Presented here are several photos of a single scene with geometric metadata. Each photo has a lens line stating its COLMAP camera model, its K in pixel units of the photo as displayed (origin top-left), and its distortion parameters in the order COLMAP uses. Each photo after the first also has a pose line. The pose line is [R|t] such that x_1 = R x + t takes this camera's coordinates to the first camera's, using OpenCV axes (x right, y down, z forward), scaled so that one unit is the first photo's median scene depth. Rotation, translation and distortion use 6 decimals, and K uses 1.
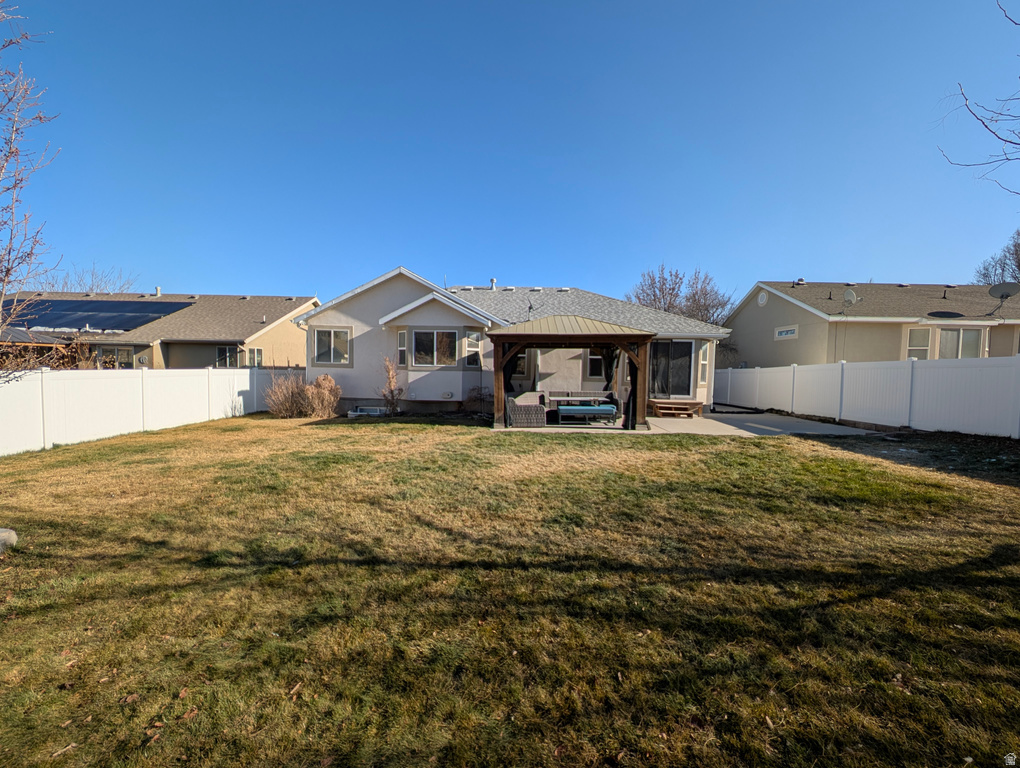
lens RADIAL K [[380.3, 0, 509.3], [0, 380.3, 384.6], [0, 0, 1]] dist [0.002996, -0.000665]
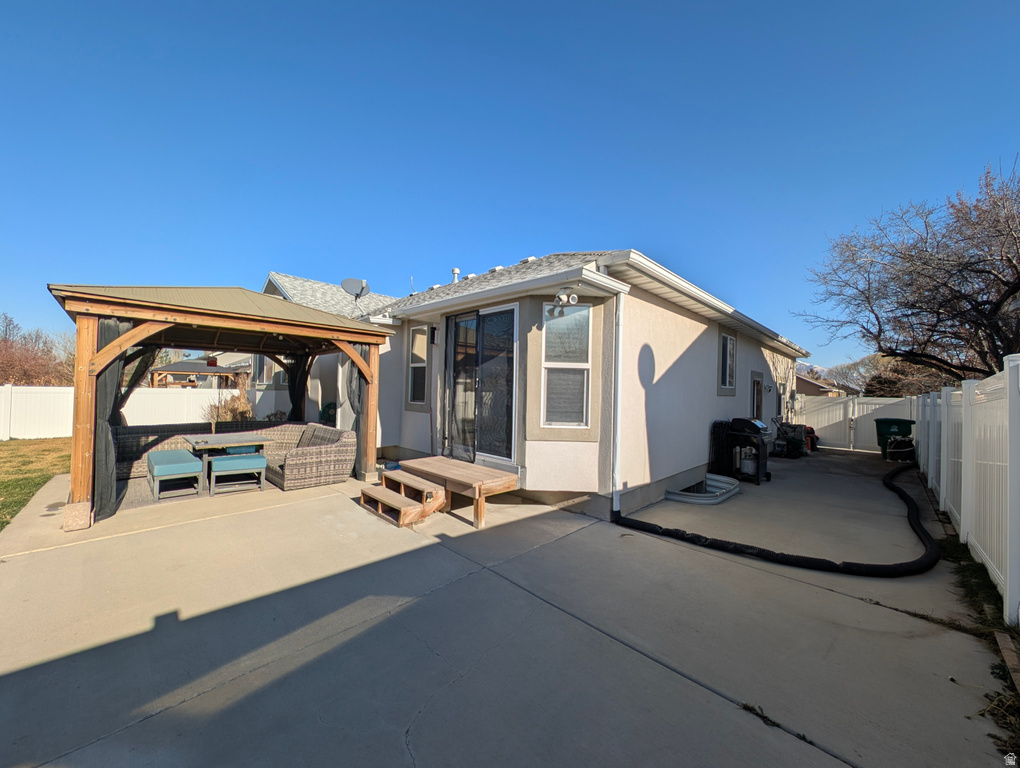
lens RADIAL K [[380.3, 0, 514.2], [0, 380.3, 383.2], [0, 0, 1]] dist [0.002996, -0.000665]
pose [[0.739764, -0.014196, -0.672717, 0.716990], [-0.038577, 0.997238, -0.063465, -0.019785], [0.671760, 0.072900, 0.737173, 0.736242]]
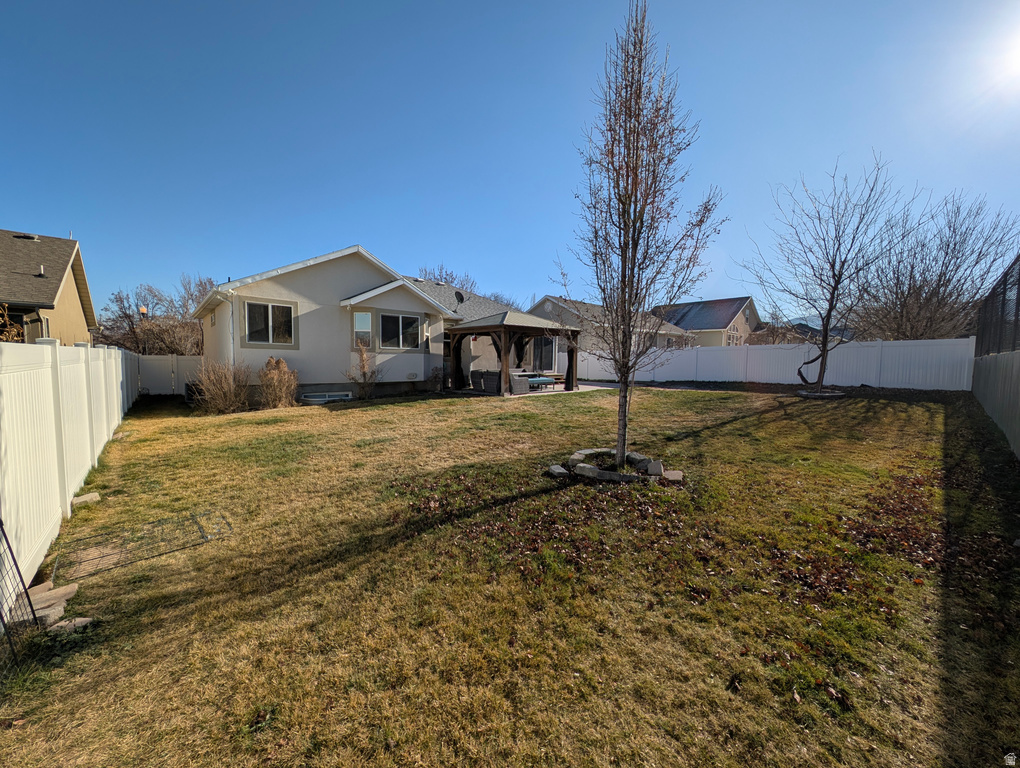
lens RADIAL K [[380.3, 0, 514.1], [0, 380.3, 388.3], [0, 0, 1]] dist [0.002996, -0.000665]
pose [[0.714715, -0.059297, 0.696898, -0.692441], [0.029164, 0.998060, 0.055013, 0.010673], [-0.698807, -0.018994, 0.715058, 0.023695]]
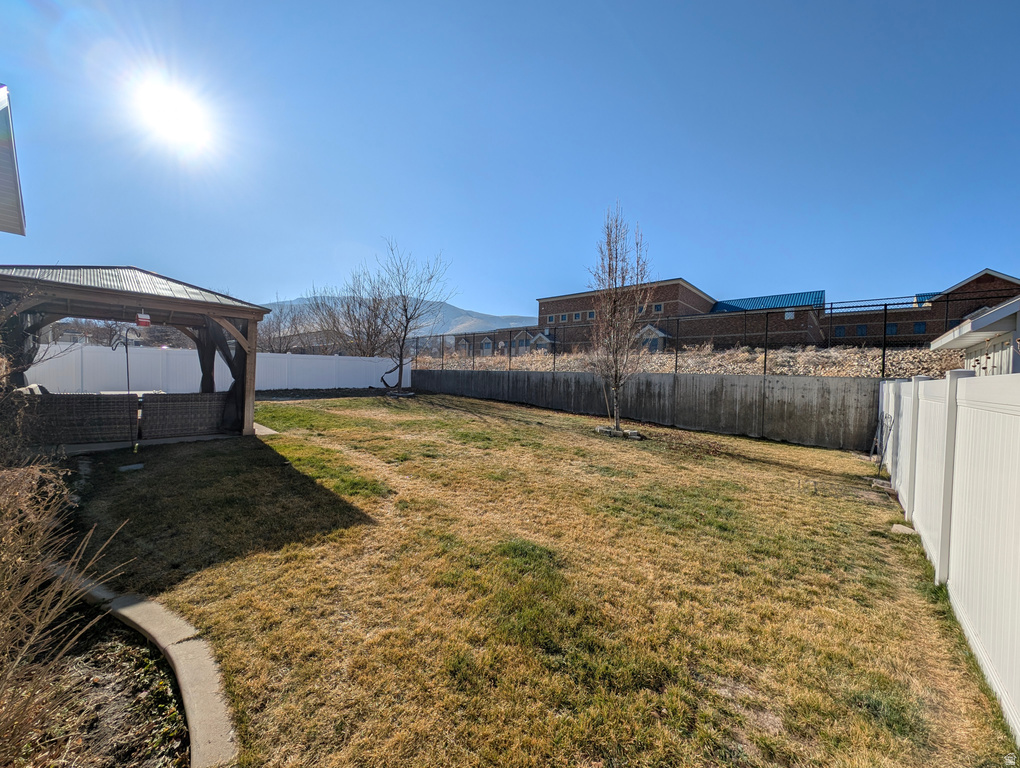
lens RADIAL K [[380.3, 0, 514.5], [0, 380.3, 386.5], [0, 0, 1]] dist [0.002996, -0.000665]
pose [[-0.777892, -0.056569, 0.625846, -0.668142], [-0.013591, 0.997221, 0.073244, -0.031648], [-0.628251, 0.048470, -0.776500, 0.924704]]
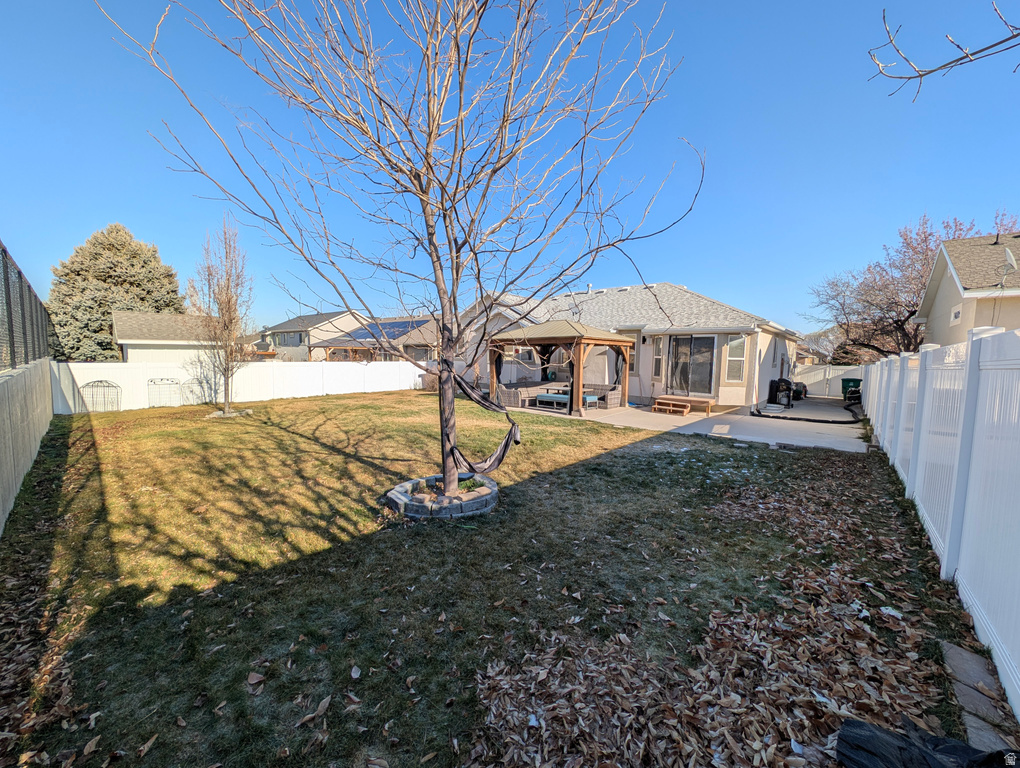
lens RADIAL K [[380.3, 0, 512.7], [0, 380.3, 382.7], [0, 0, 1]] dist [0.002996, -0.000665]
pose [[0.772722, 0.044918, -0.633154, 0.690356], [-0.033589, 0.998989, 0.029879, -0.010880], [0.633856, -0.001821, 0.773449, -0.037720]]
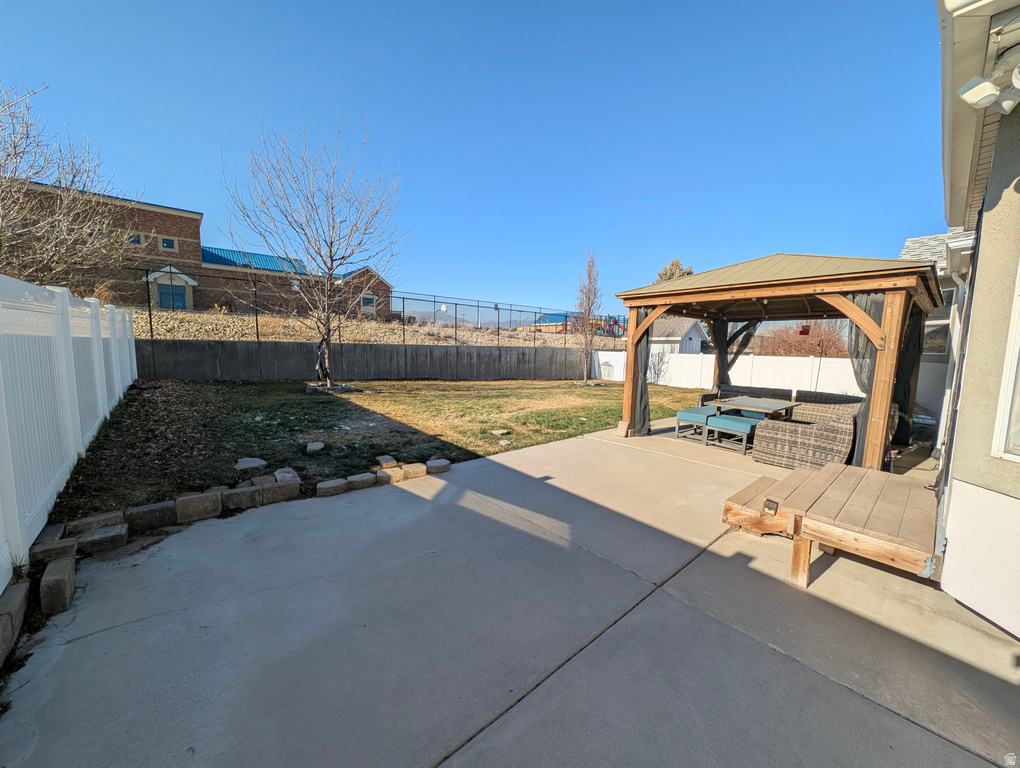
lens RADIAL K [[380.3, 0, 511.6], [0, 380.3, 390.6], [0, 0, 1]] dist [0.002996, -0.000665]
pose [[-0.727390, 0.048860, -0.684483, 0.713472], [-0.064996, 0.988072, 0.139601, -0.033118], [0.683139, 0.146033, -0.715538, 0.985113]]
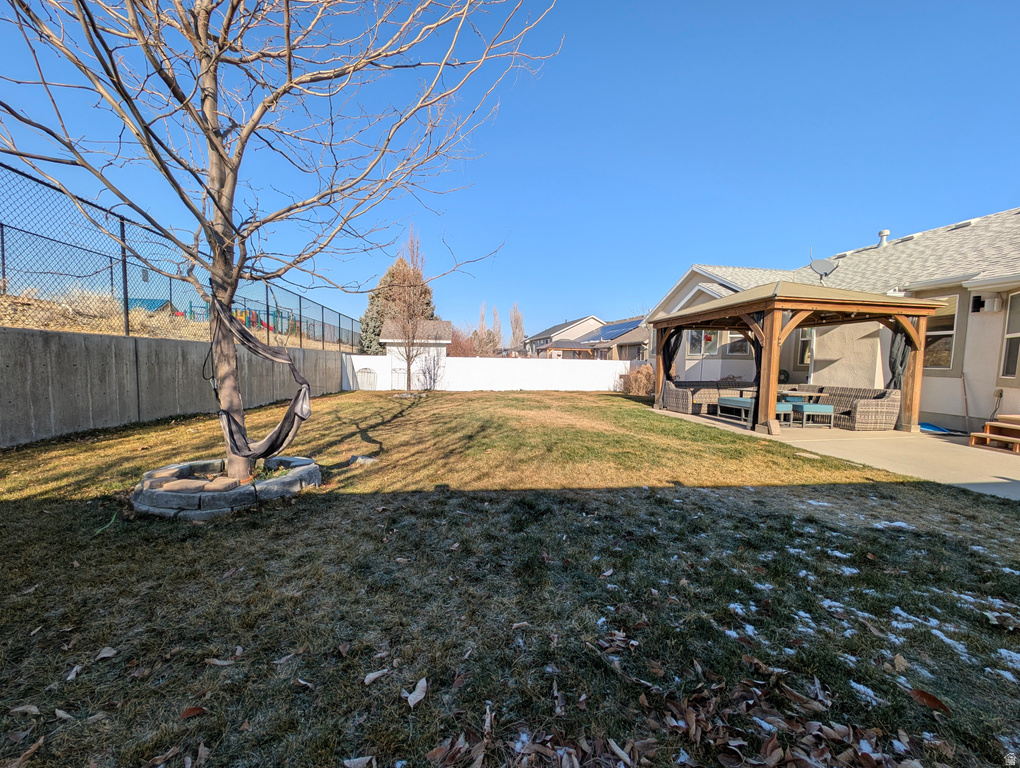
lens RADIAL K [[380.3, 0, 511.0], [0, 380.3, 382.9], [0, 0, 1]] dist [0.002996, -0.000665]
pose [[0.197155, 0.048163, -0.979188, 0.694581], [-0.061013, 0.997459, 0.036777, 0.020399], [0.978472, 0.052492, 0.199593, 0.282918]]
